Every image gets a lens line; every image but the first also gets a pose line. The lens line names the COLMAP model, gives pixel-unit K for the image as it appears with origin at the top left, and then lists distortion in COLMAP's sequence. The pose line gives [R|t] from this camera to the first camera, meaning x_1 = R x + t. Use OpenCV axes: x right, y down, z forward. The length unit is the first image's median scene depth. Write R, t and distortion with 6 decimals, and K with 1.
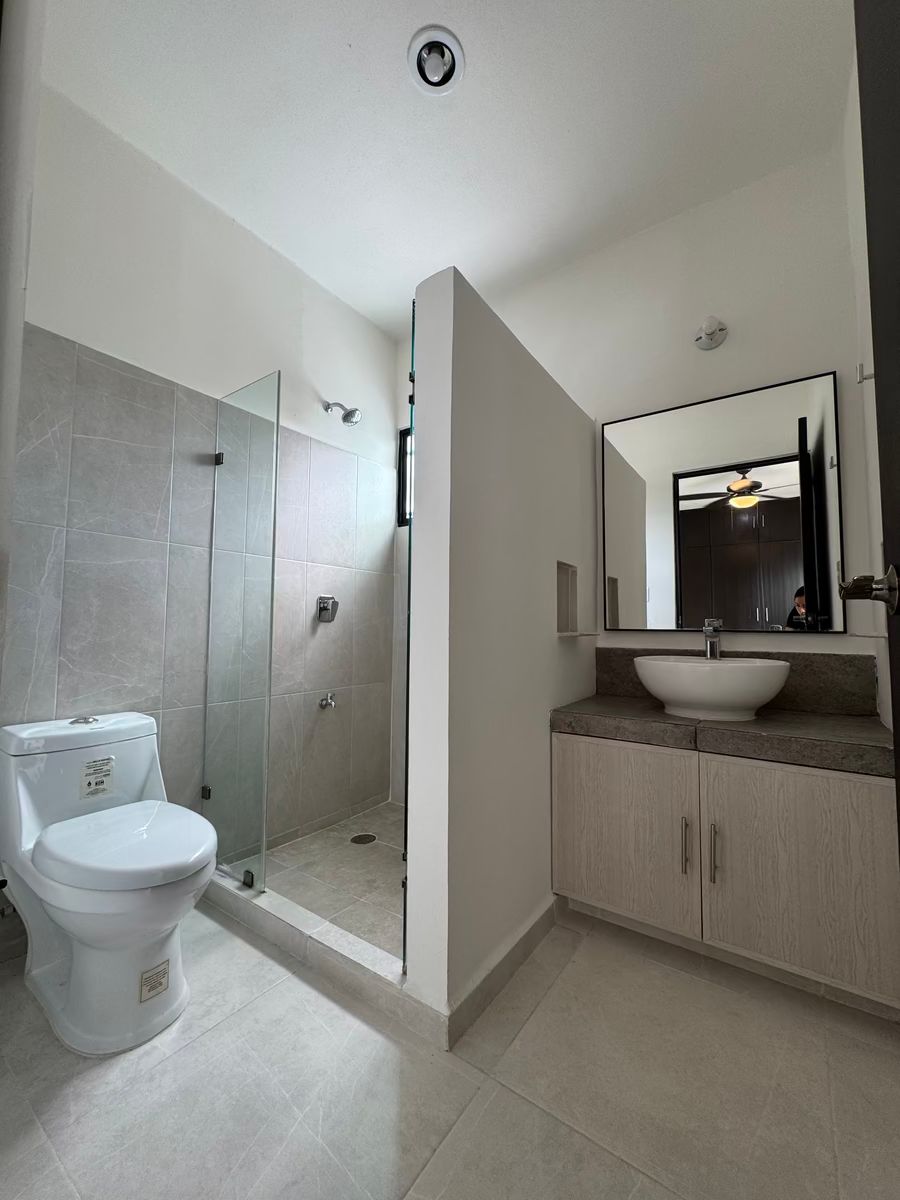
lens RADIAL K [[482.0, 0, 450.3], [0, 482.0, 599.1], [0, 0, 1]] dist [0.001058, -0.000731]
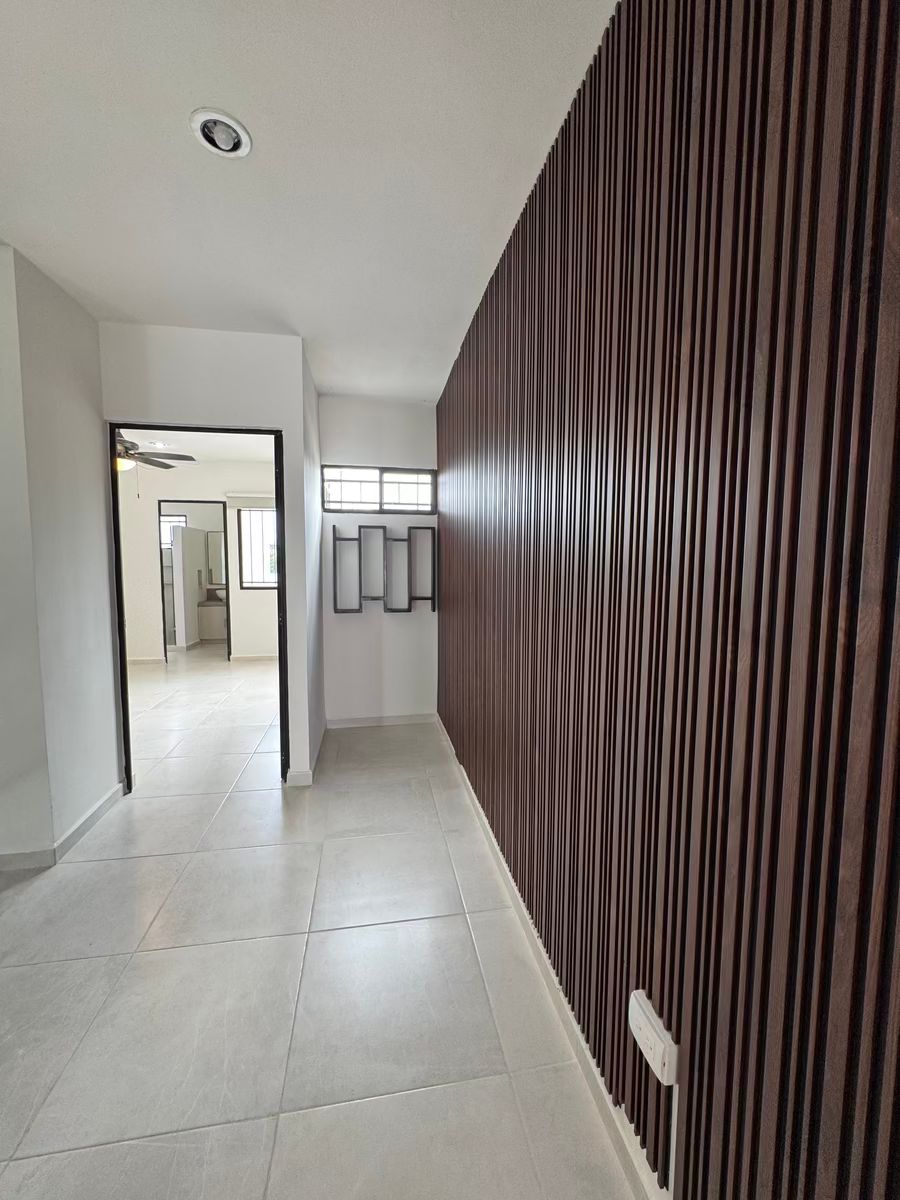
lens RADIAL K [[482.0, 0, 449.5], [0, 482.0, 600.6], [0, 0, 1]] dist [0.001058, -0.000731]
pose [[0.714479, -0.065167, 0.696616, -1.210855], [-0.039308, 0.990342, 0.132960, -0.469591], [-0.698552, -0.122379, 0.705017, -3.724994]]
